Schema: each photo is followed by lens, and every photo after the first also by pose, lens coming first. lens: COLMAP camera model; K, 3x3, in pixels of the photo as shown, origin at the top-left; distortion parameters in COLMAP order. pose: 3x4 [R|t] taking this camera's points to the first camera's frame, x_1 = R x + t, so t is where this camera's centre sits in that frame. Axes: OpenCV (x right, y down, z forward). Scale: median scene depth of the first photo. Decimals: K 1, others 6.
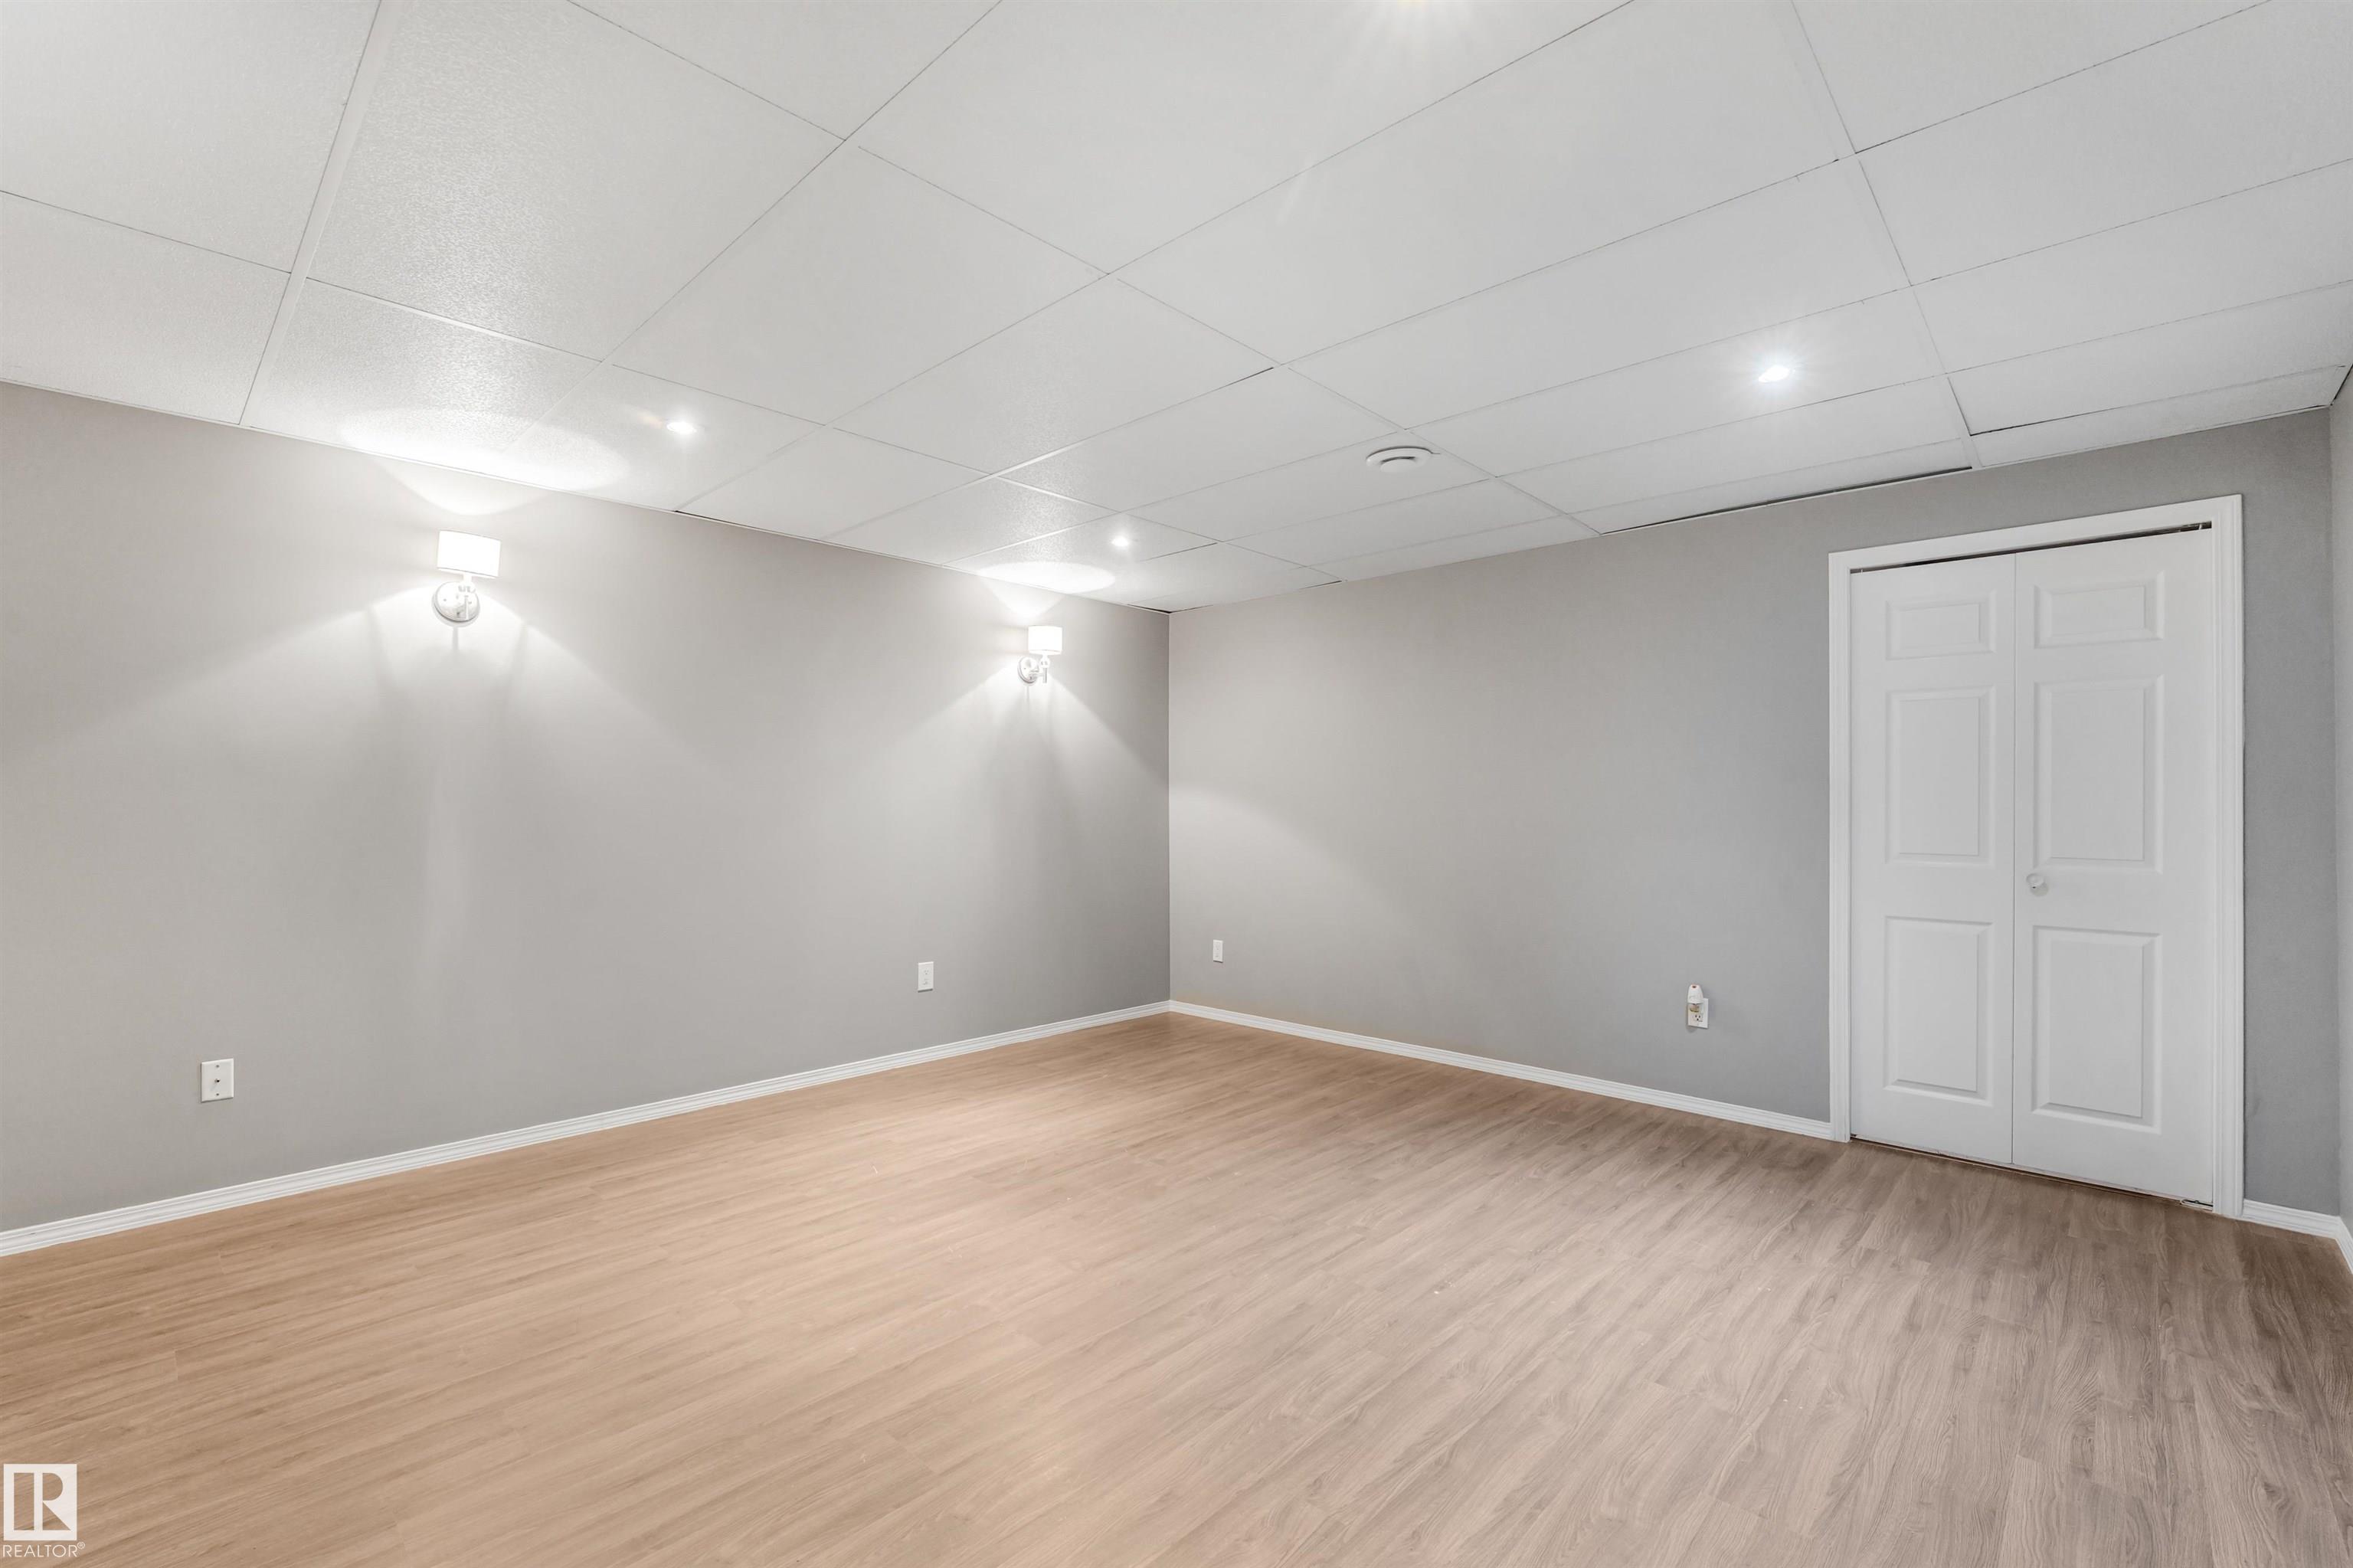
lens RADIAL K [[982.1, 0, 1188.1], [0, 982.1, 799.6], [0, 0, 1]] dist [-0.013053, 0.004573]
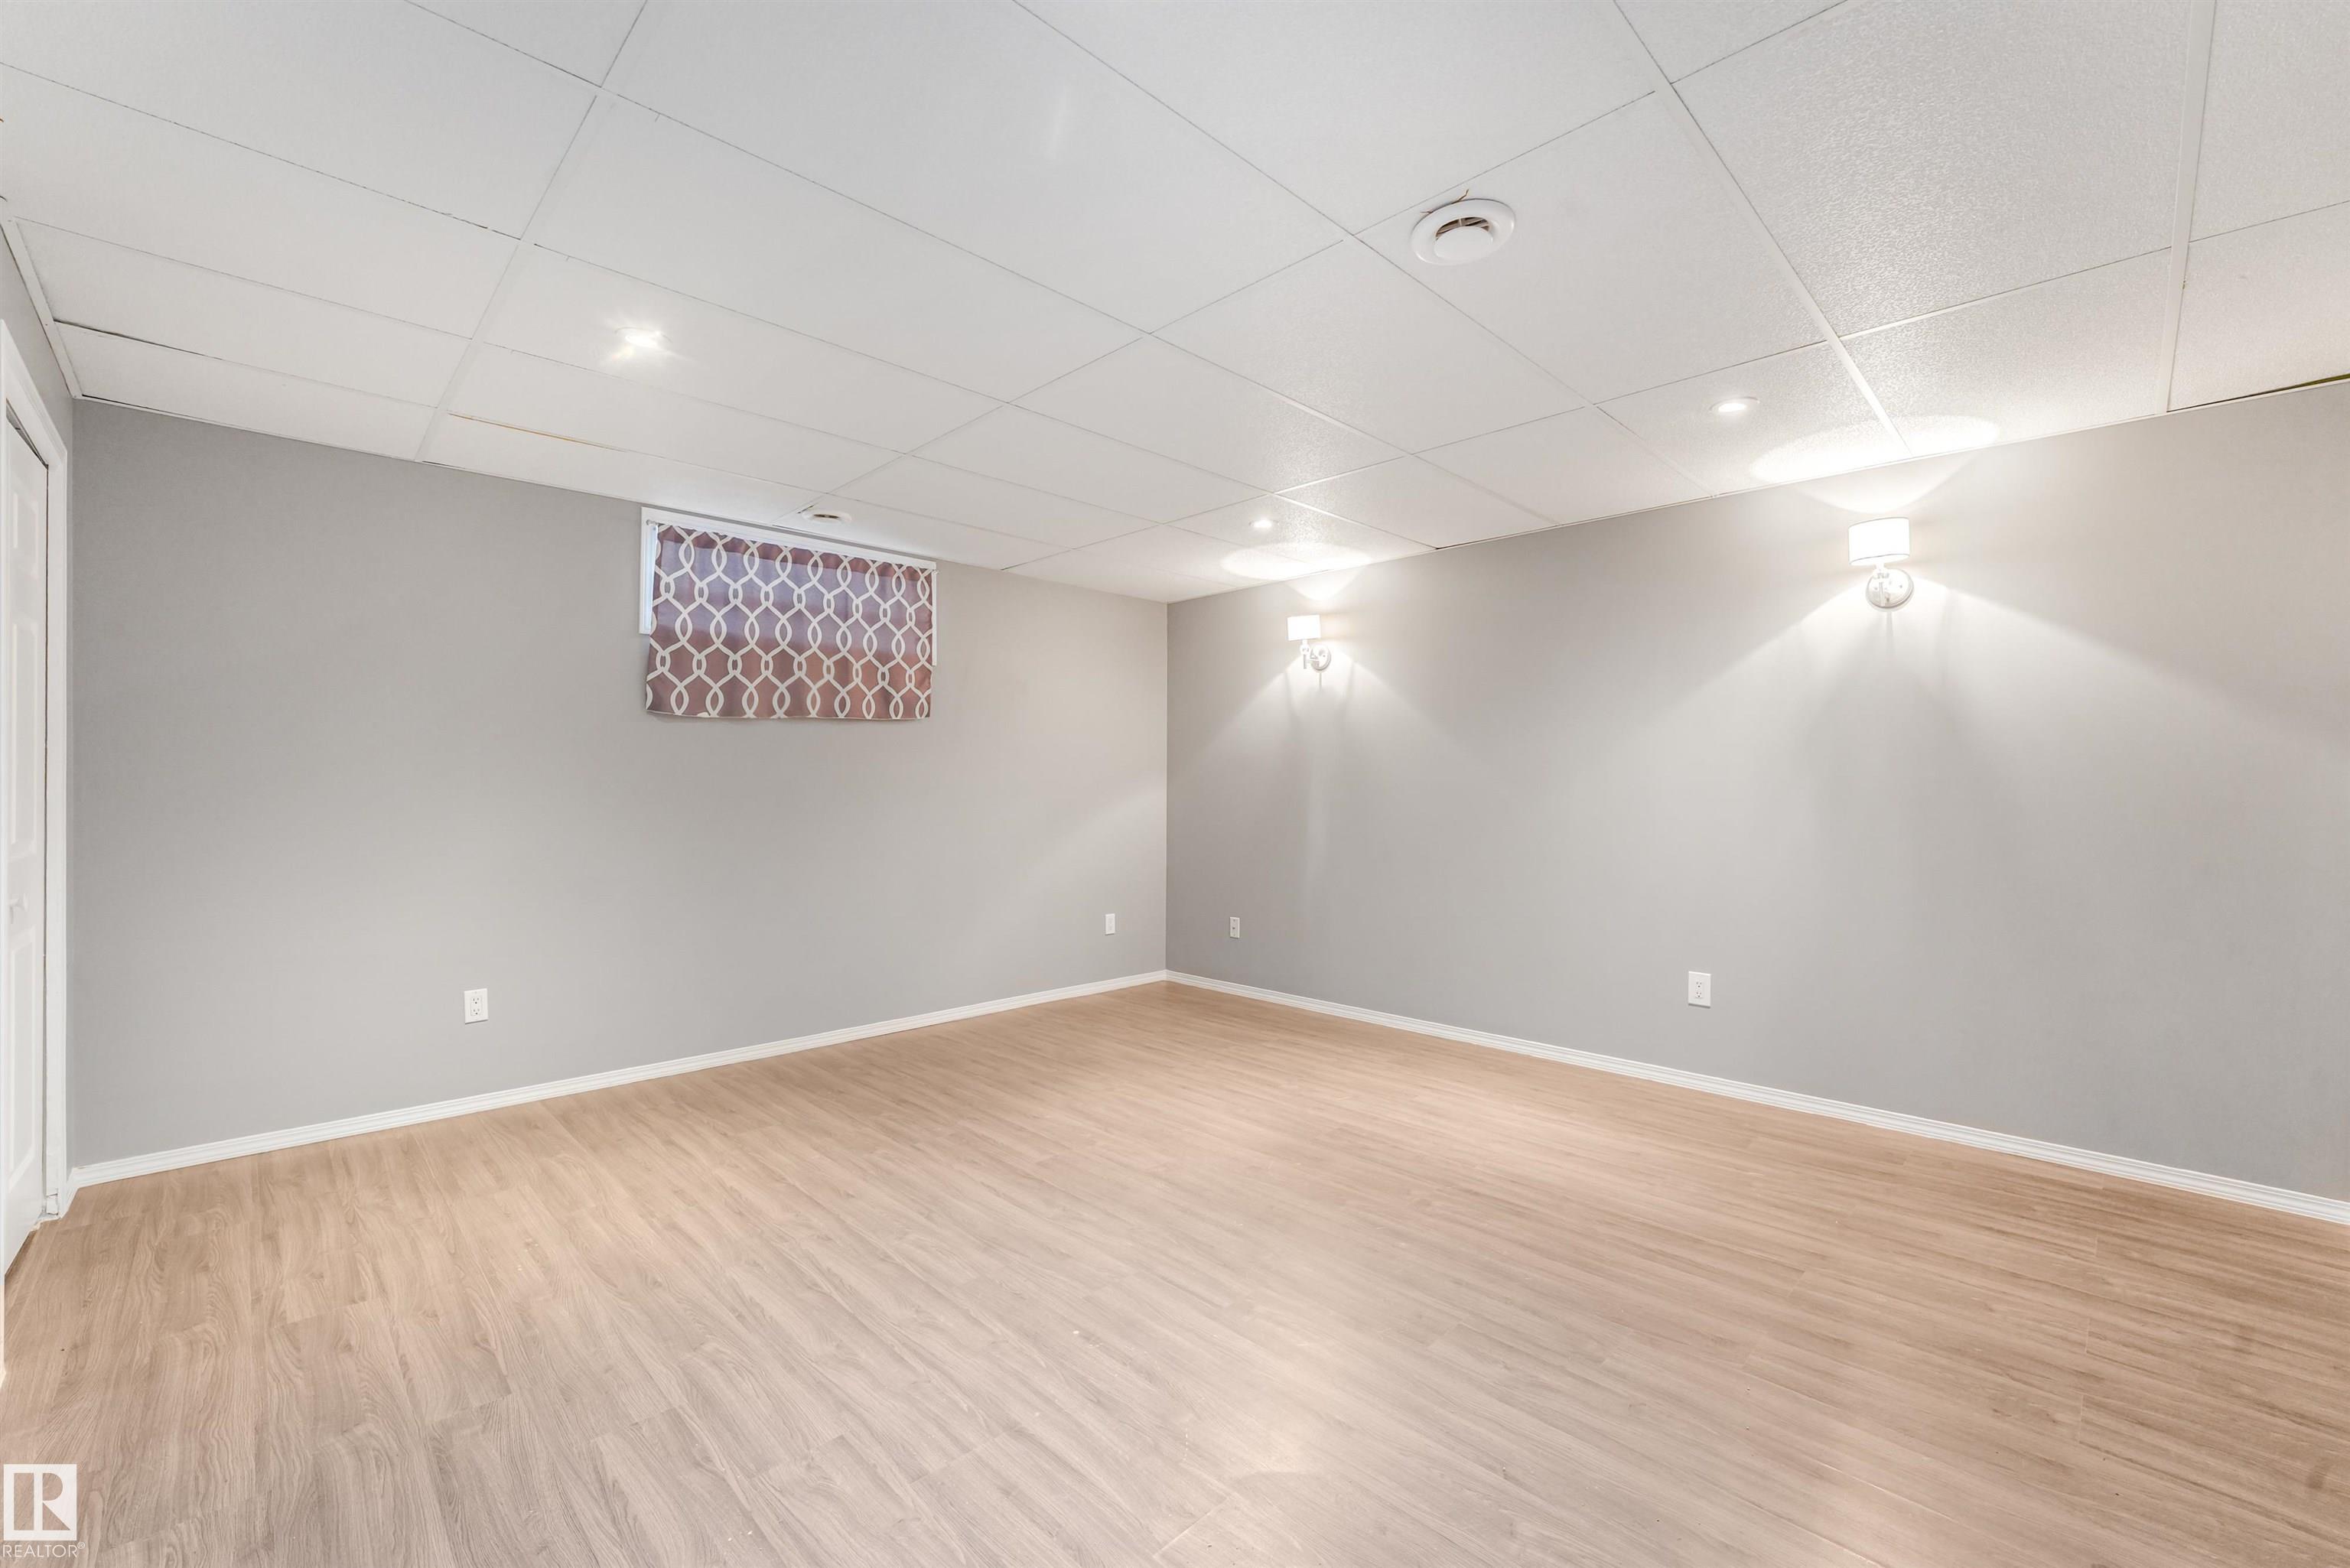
lens RADIAL K [[980.8, 0, 1184.4], [0, 980.8, 780.4], [0, 0, 1]] dist [-0.013053, 0.004573]
pose [[-0.028375, -0.007094, -0.999572, 0.907007], [0.004402, 0.999964, -0.007222, 0.006896], [0.999588, -0.004605, -0.028342, 0.893575]]
